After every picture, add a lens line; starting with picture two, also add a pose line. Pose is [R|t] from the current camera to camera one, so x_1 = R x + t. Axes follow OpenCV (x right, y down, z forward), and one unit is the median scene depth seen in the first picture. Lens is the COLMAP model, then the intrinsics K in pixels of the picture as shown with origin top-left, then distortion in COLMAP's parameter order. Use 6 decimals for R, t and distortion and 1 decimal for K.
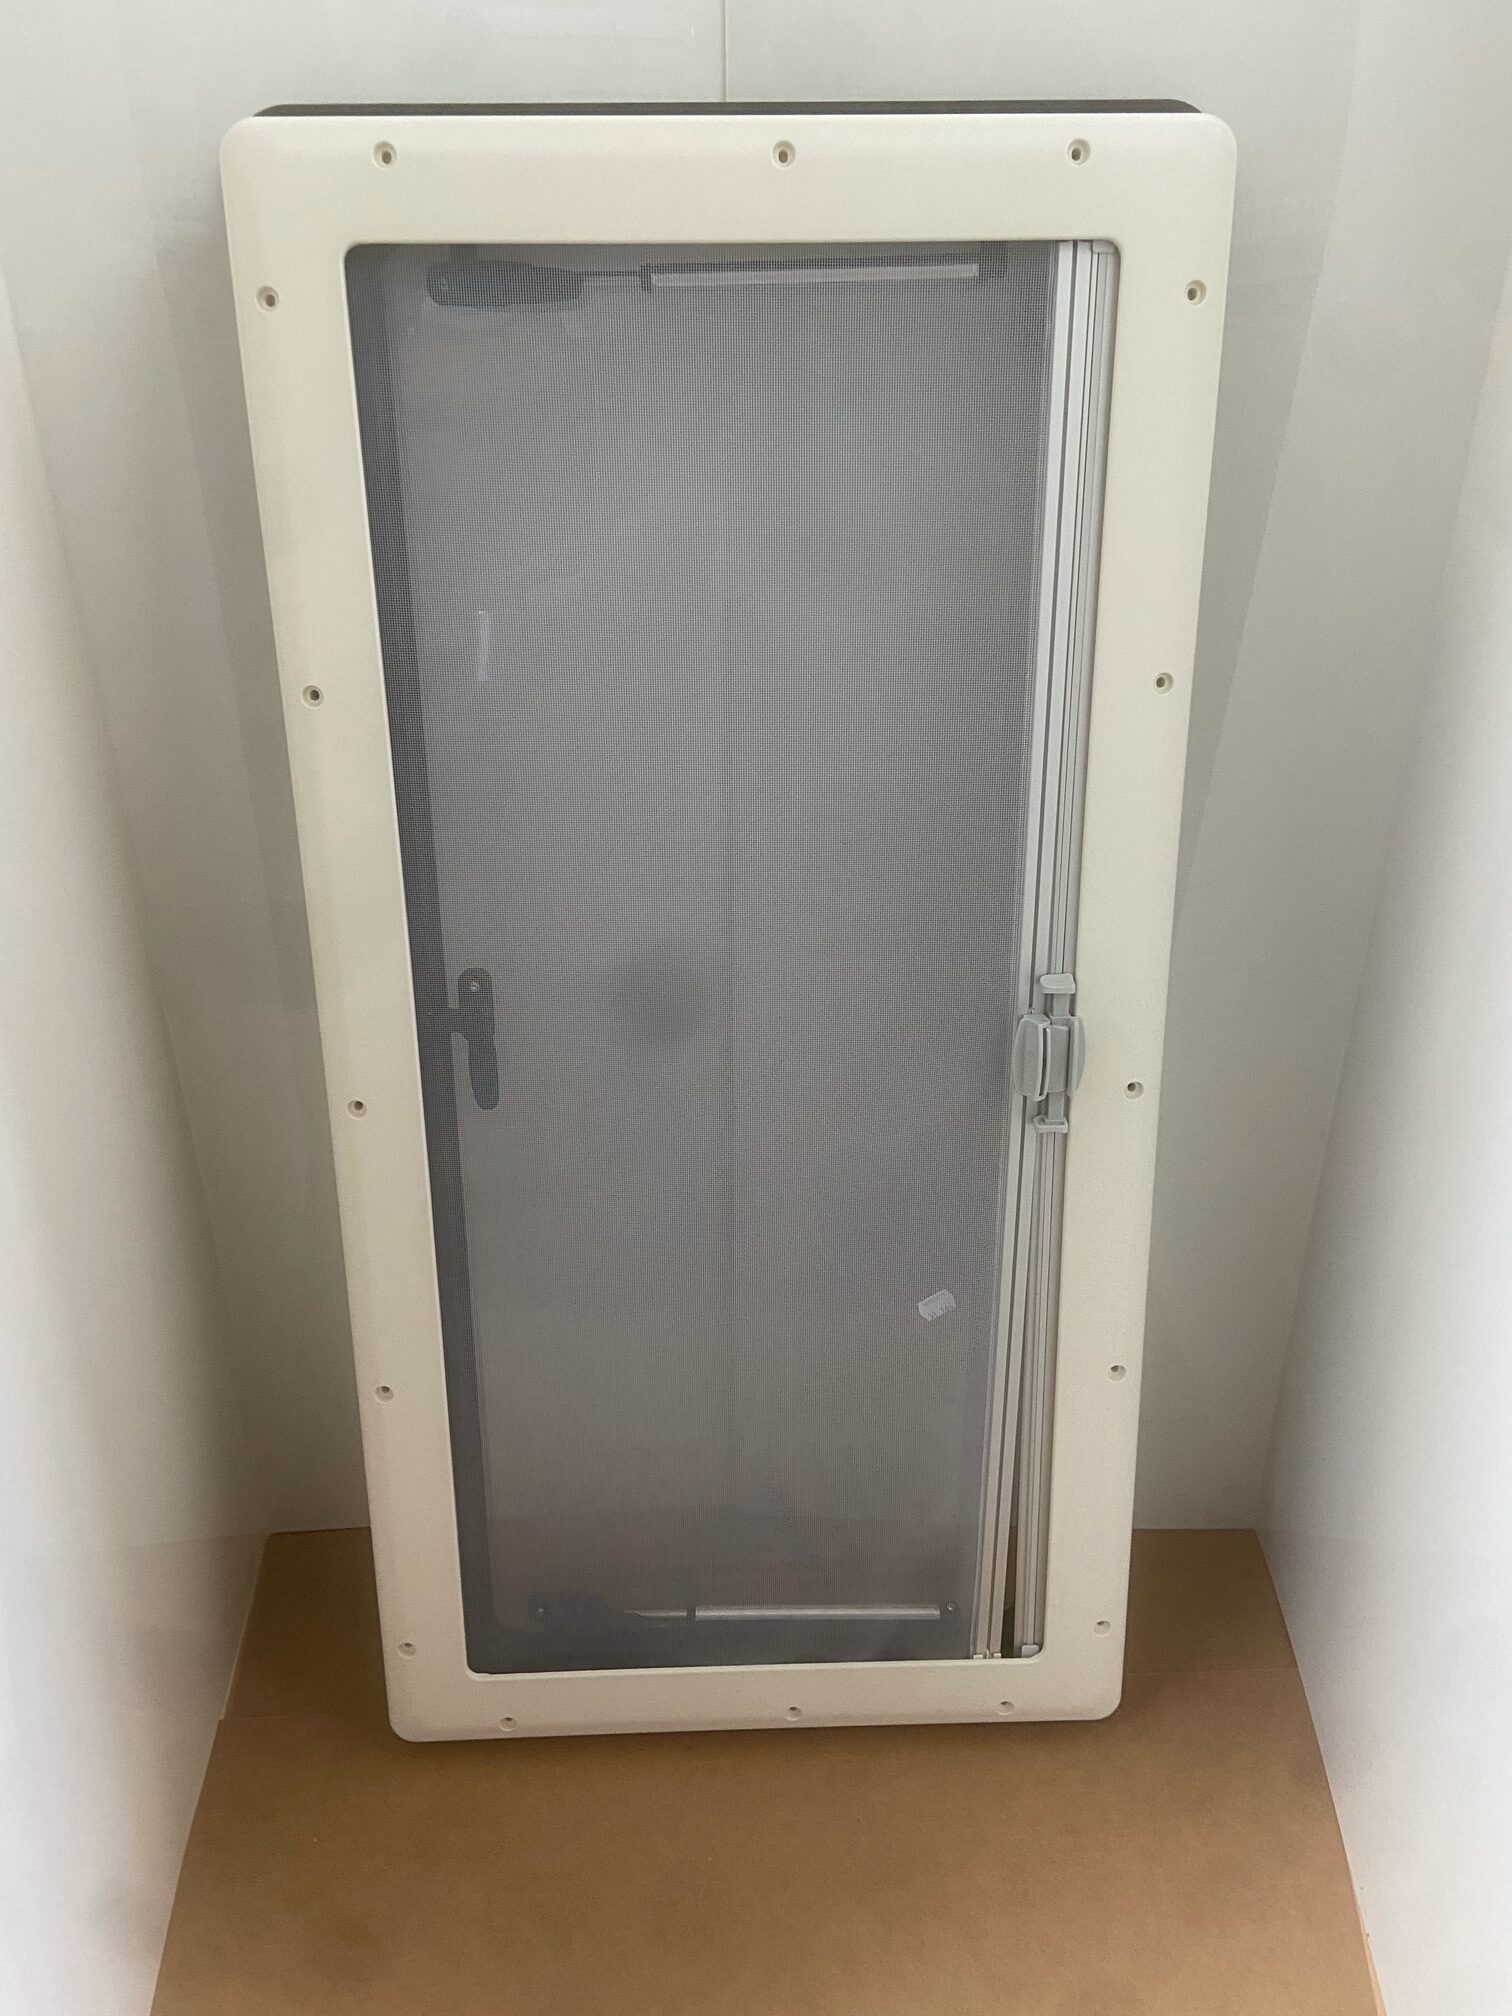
lens RADIAL K [[1623.2, 0, 756.0], [0, 1623.2, 1008.0], [0, 0, 1]] dist [0.098998, -0.197460]
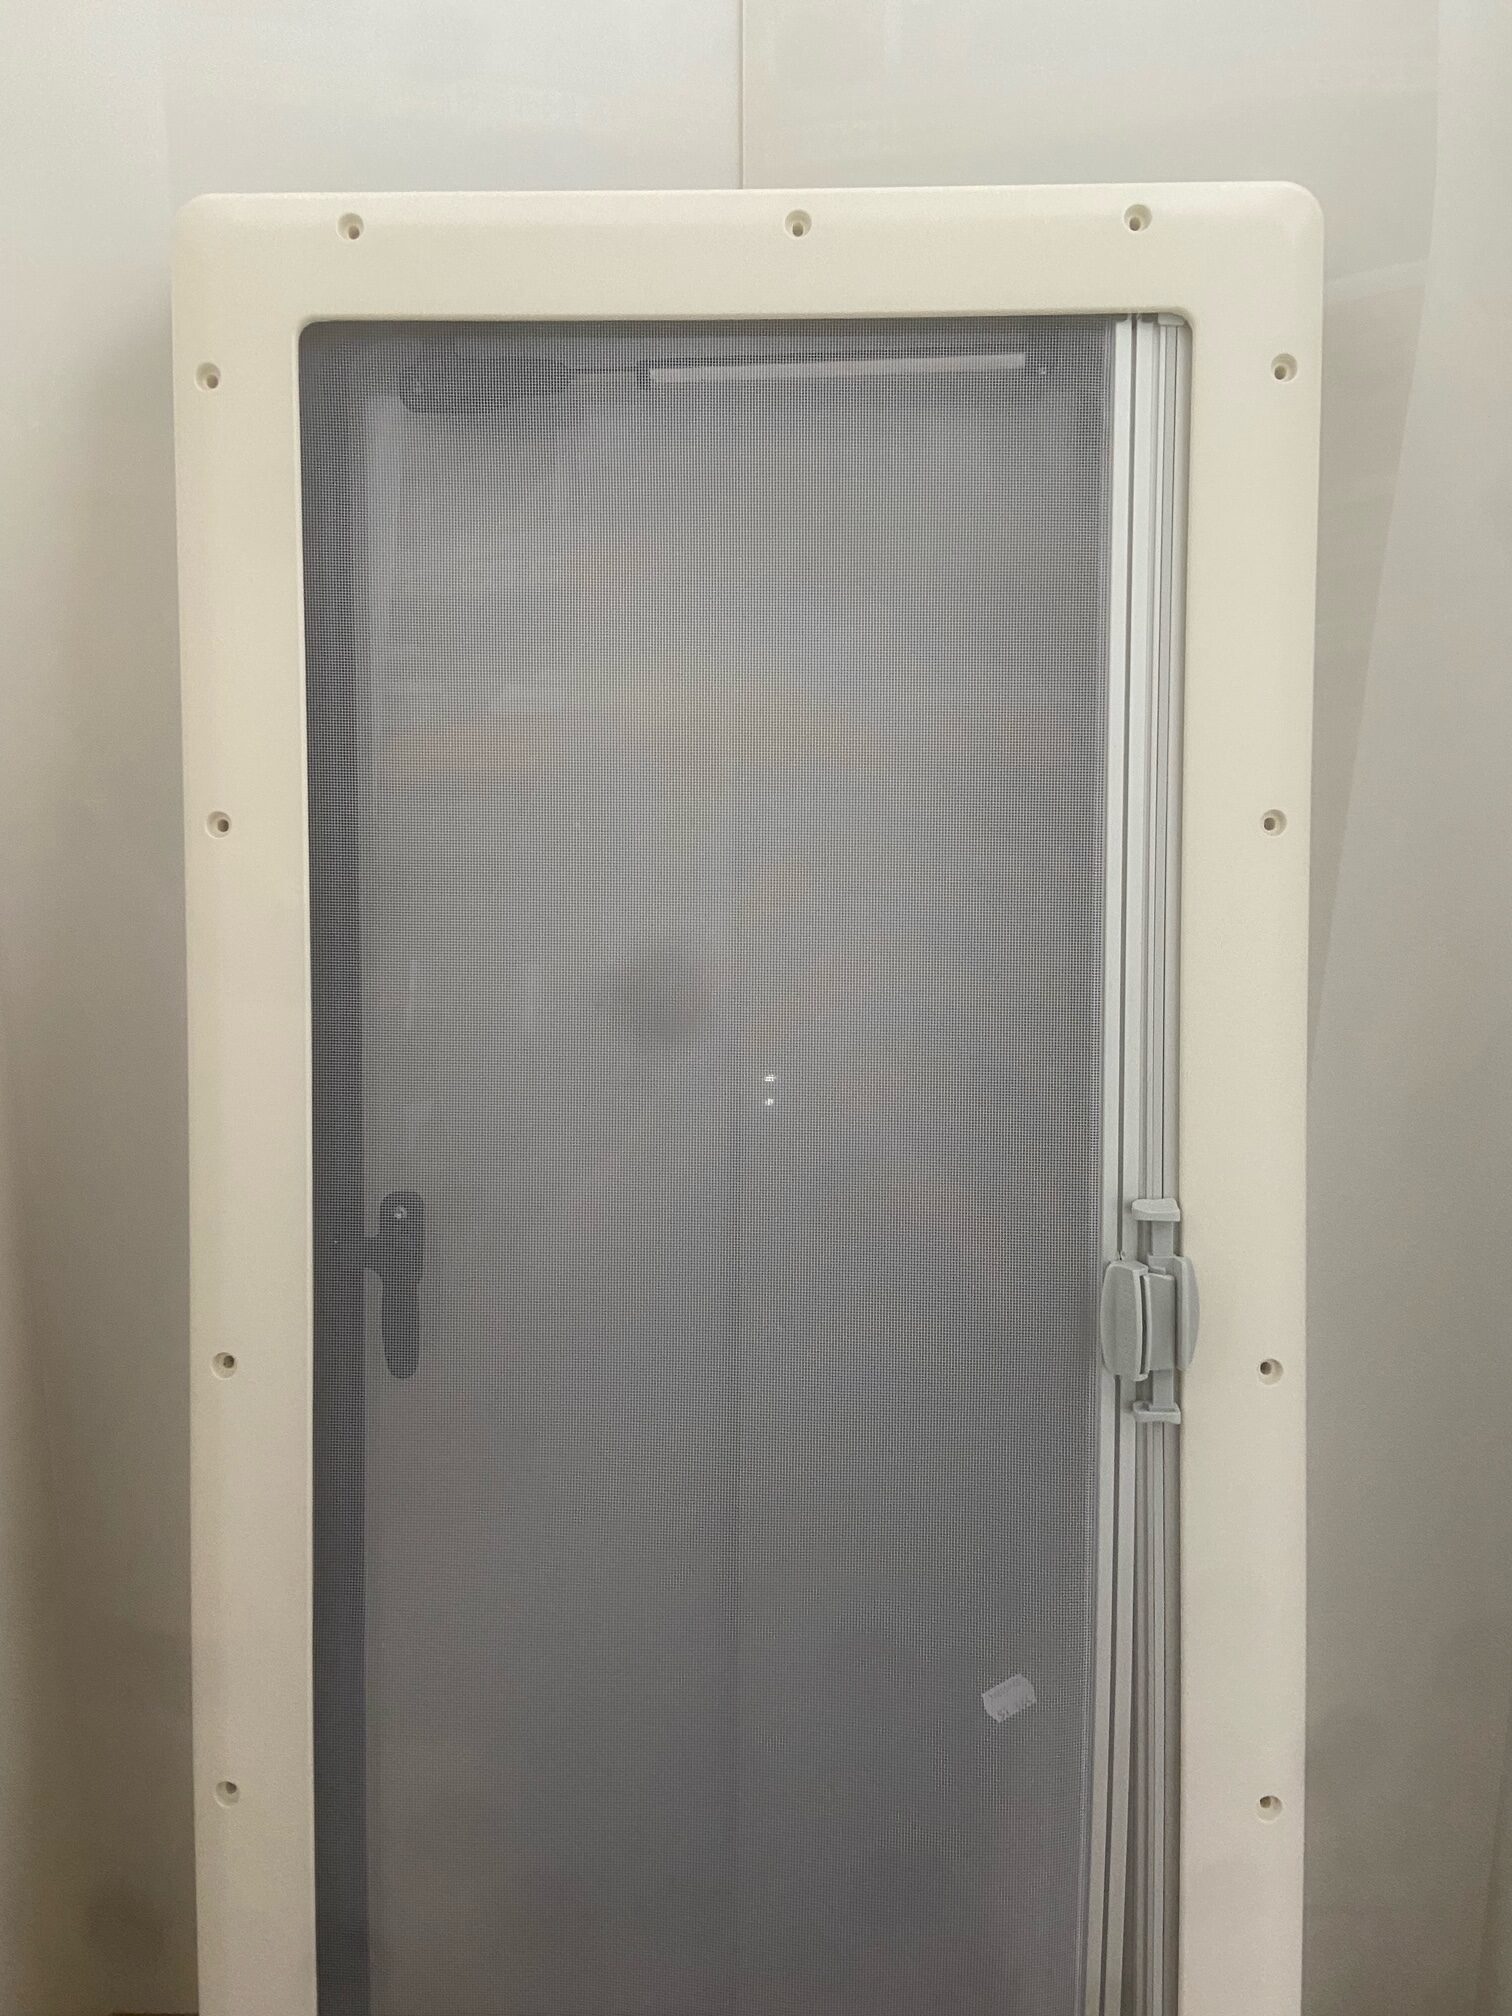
lens RADIAL K [[1623.2, 0, 756.0], [0, 1623.2, 1008.0], [0, 0, 1]] dist [0.098998, -0.197460]
pose [[0.997981, 0.011338, -0.062491, 0.046097], [-0.029307, 0.955125, -0.294750, 0.121383], [0.056344, 0.295987, 0.953529, 0.238733]]
